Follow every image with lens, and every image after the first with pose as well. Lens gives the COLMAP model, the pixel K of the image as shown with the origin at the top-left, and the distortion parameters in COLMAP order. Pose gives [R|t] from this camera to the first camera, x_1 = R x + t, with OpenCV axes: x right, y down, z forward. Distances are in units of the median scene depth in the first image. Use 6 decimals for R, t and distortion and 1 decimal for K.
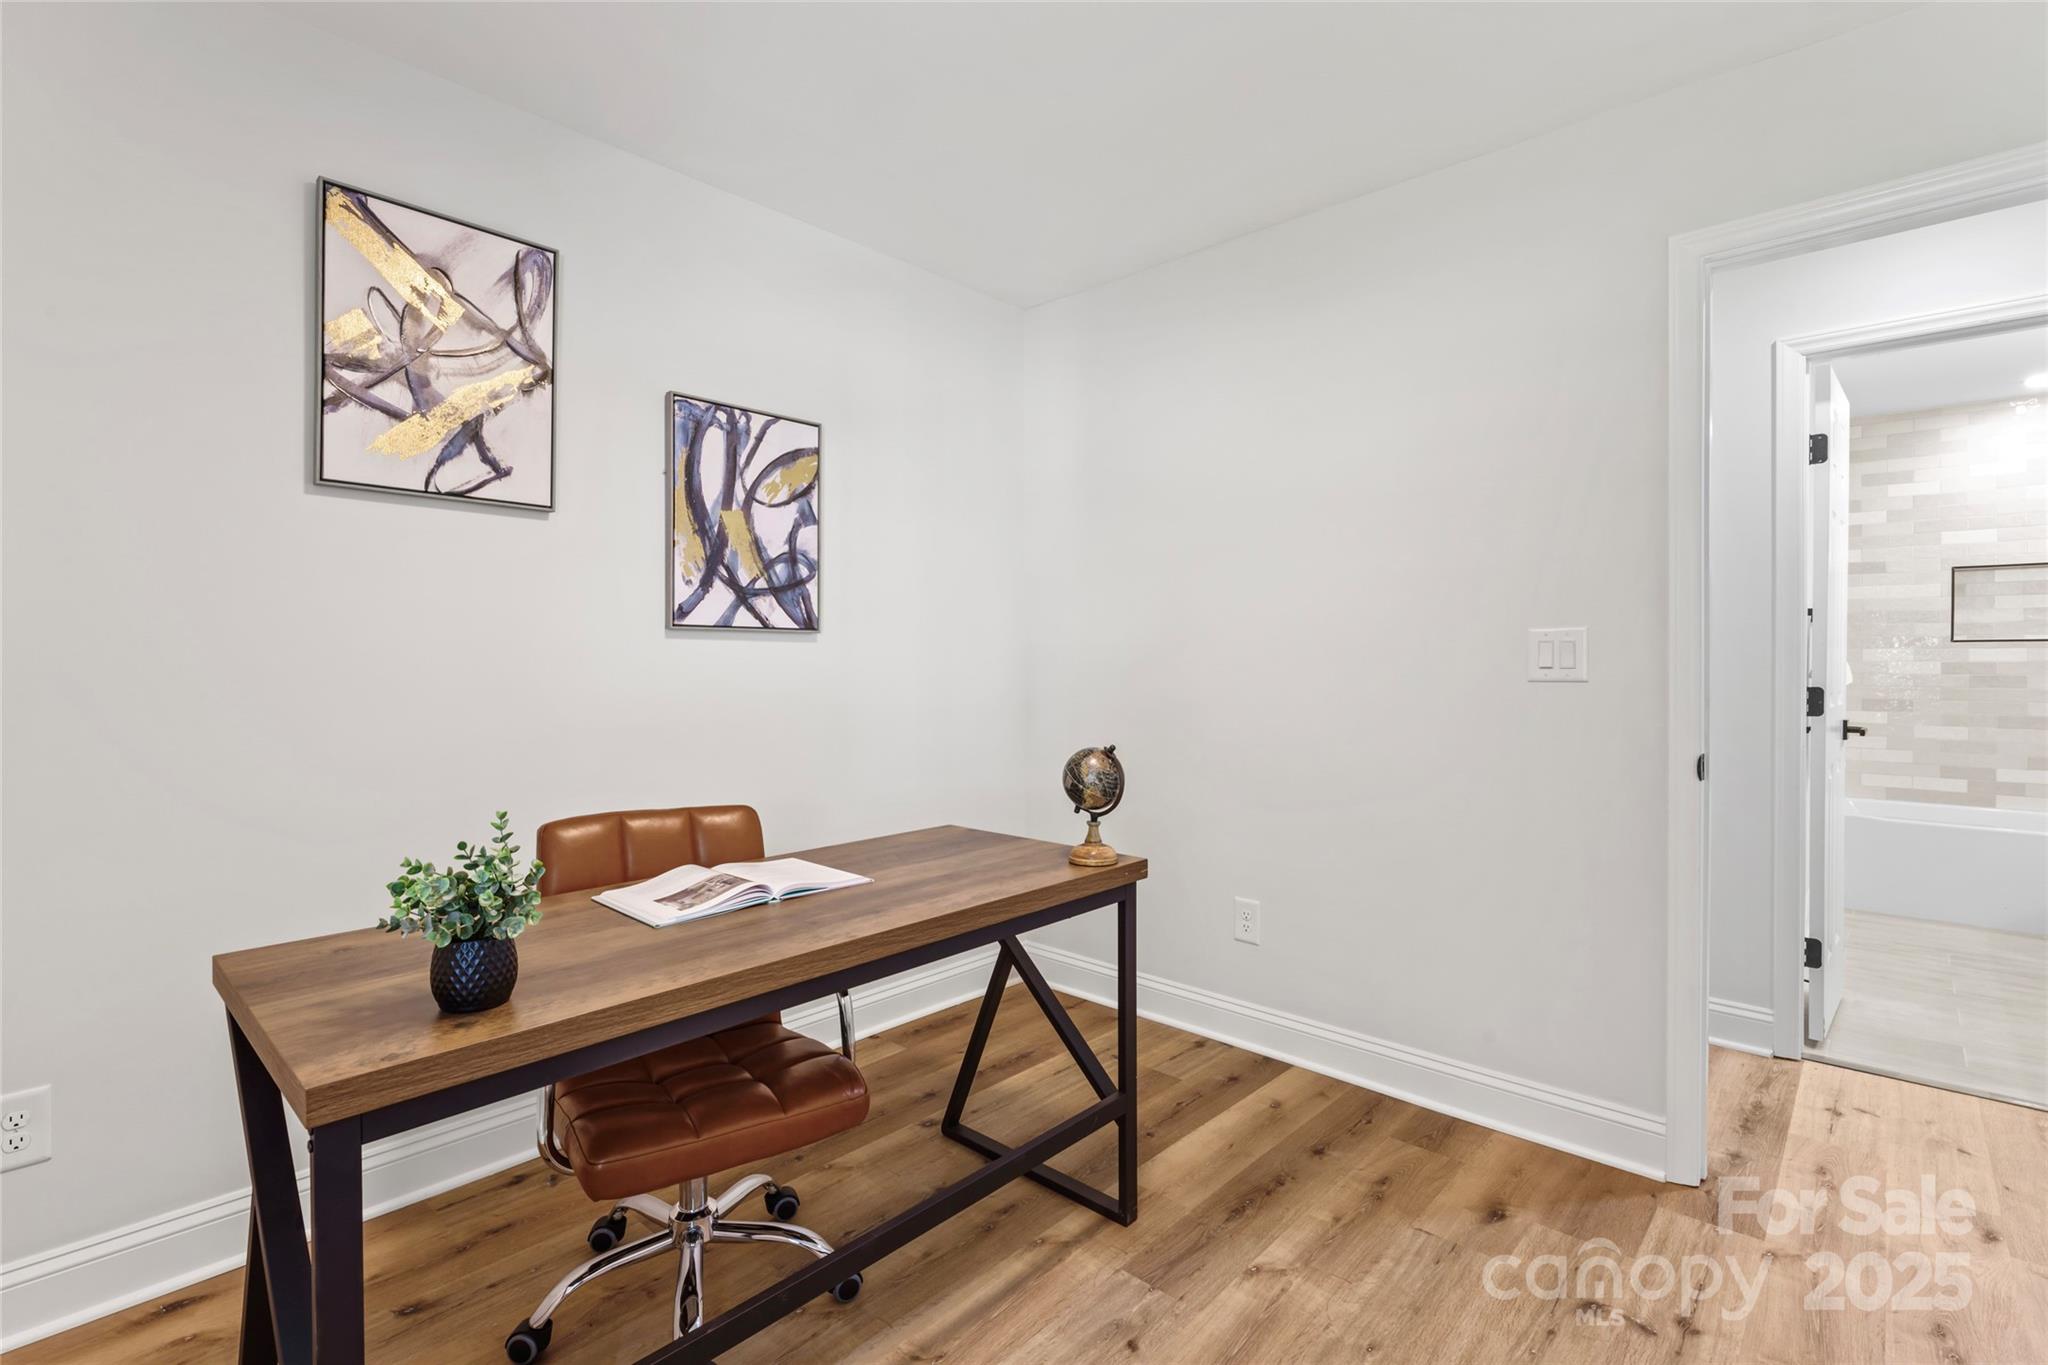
lens RADIAL K [[942.7, 0, 1025.1], [0, 942.7, 680.6], [0, 0, 1]] dist [-0.000345, -0.000622]
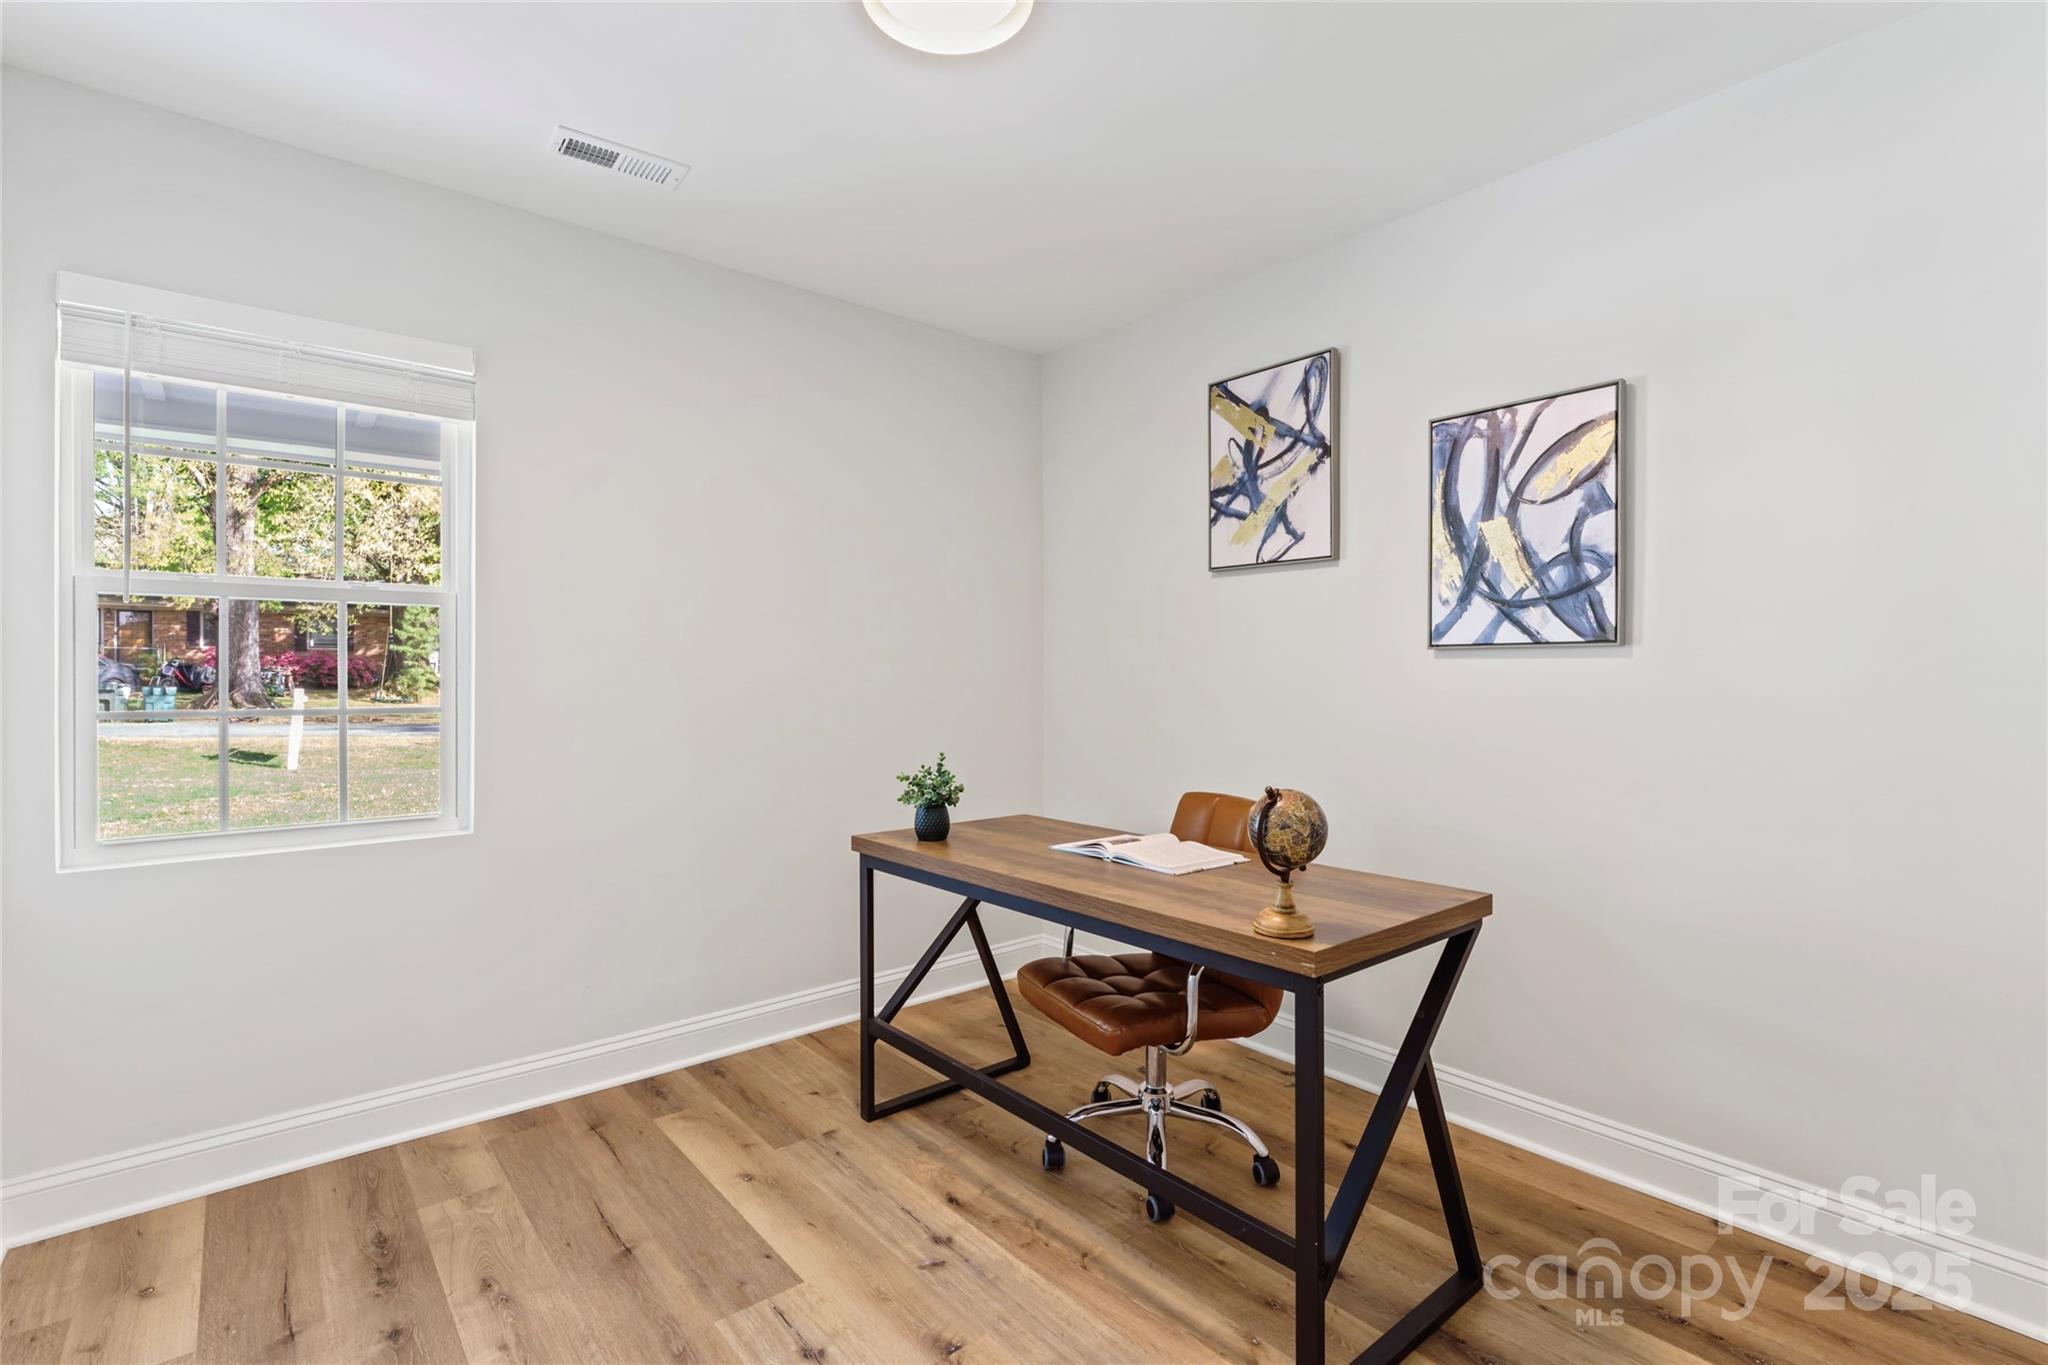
lens RADIAL K [[942.7, 0, 1025.1], [0, 942.7, 680.6], [0, 0, 1]] dist [-0.000345, -0.000622]
pose [[-0.129930, 0.014307, -0.991420, 0.685093], [-0.009433, 0.999833, 0.015665, -0.031111], [0.991478, 0.011387, -0.129774, 0.666706]]
